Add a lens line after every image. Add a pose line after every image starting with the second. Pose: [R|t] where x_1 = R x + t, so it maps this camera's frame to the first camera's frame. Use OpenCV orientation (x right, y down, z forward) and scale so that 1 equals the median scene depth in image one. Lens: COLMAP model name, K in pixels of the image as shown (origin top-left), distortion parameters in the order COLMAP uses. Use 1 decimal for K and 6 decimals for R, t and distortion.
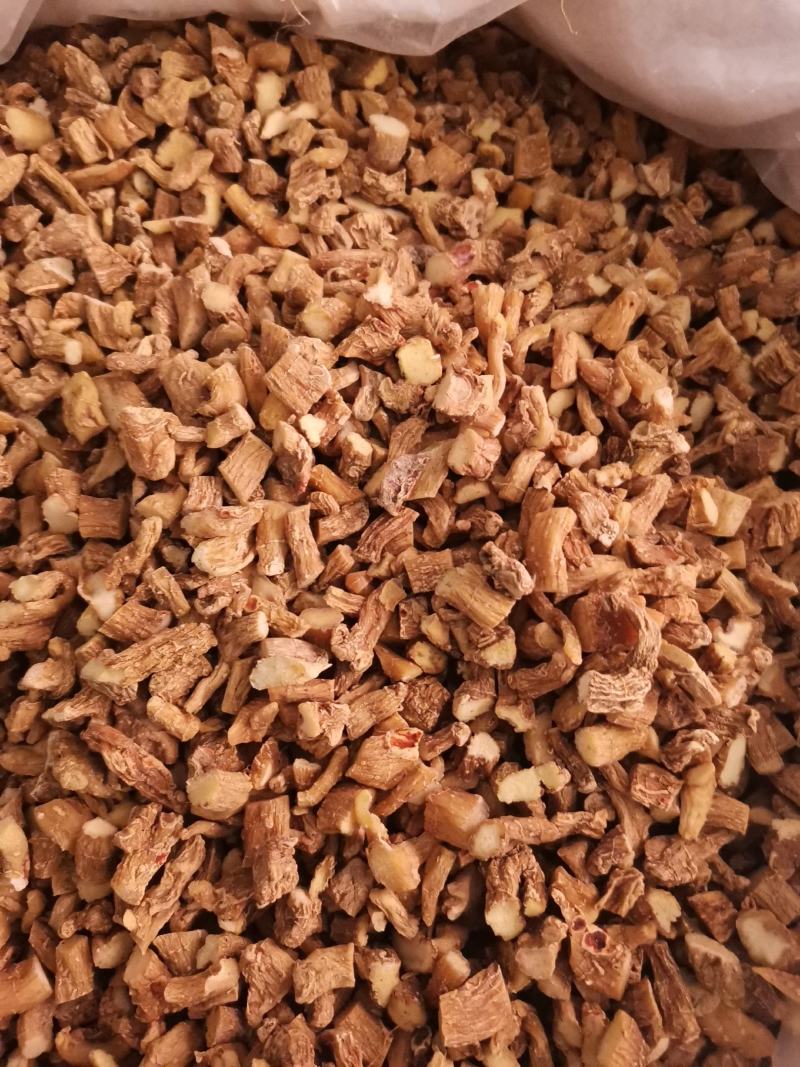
lens RADIAL K [[805.0, 0, 442.2], [0, 805.0, 539.4], [0, 0, 1]] dist [0.060777, -0.114259]
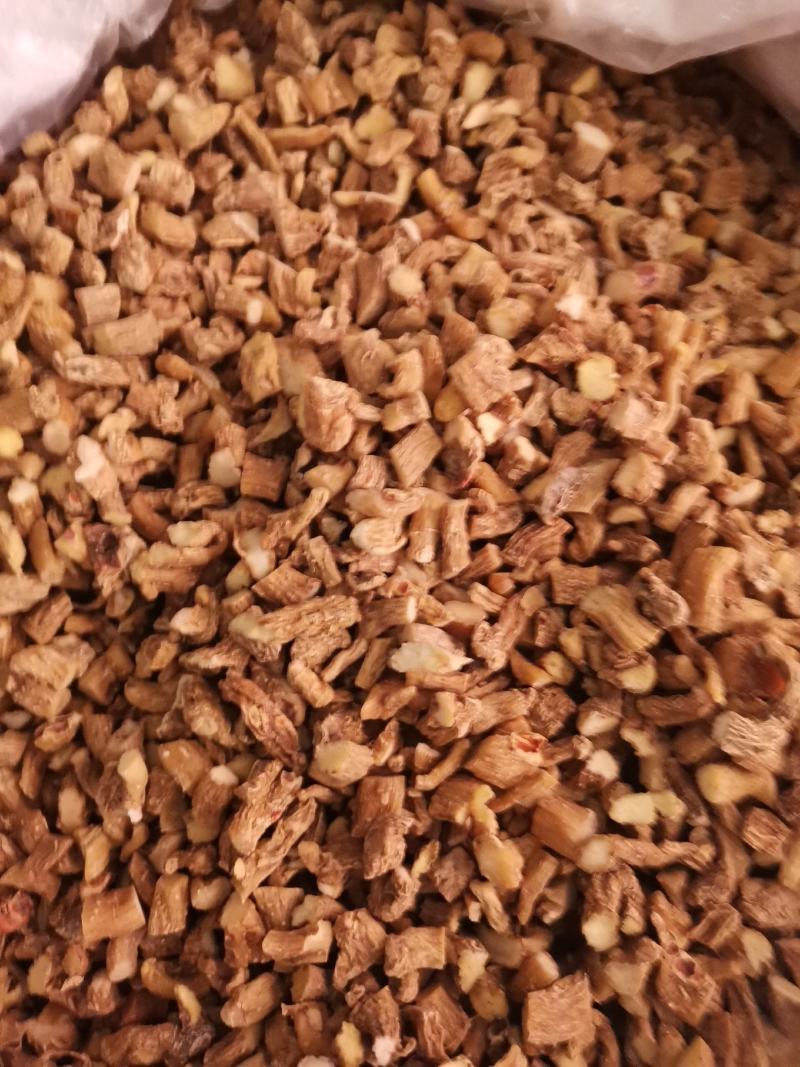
lens RADIAL K [[804.1, 0, 432.2], [0, 804.1, 555.0], [0, 0, 1]] dist [0.060995, -0.120549]
pose [[0.985396, 0.169040, -0.020512, -0.178345], [-0.168361, 0.985230, 0.031246, 0.001019], [0.025491, -0.027337, 0.999301, -0.017208]]
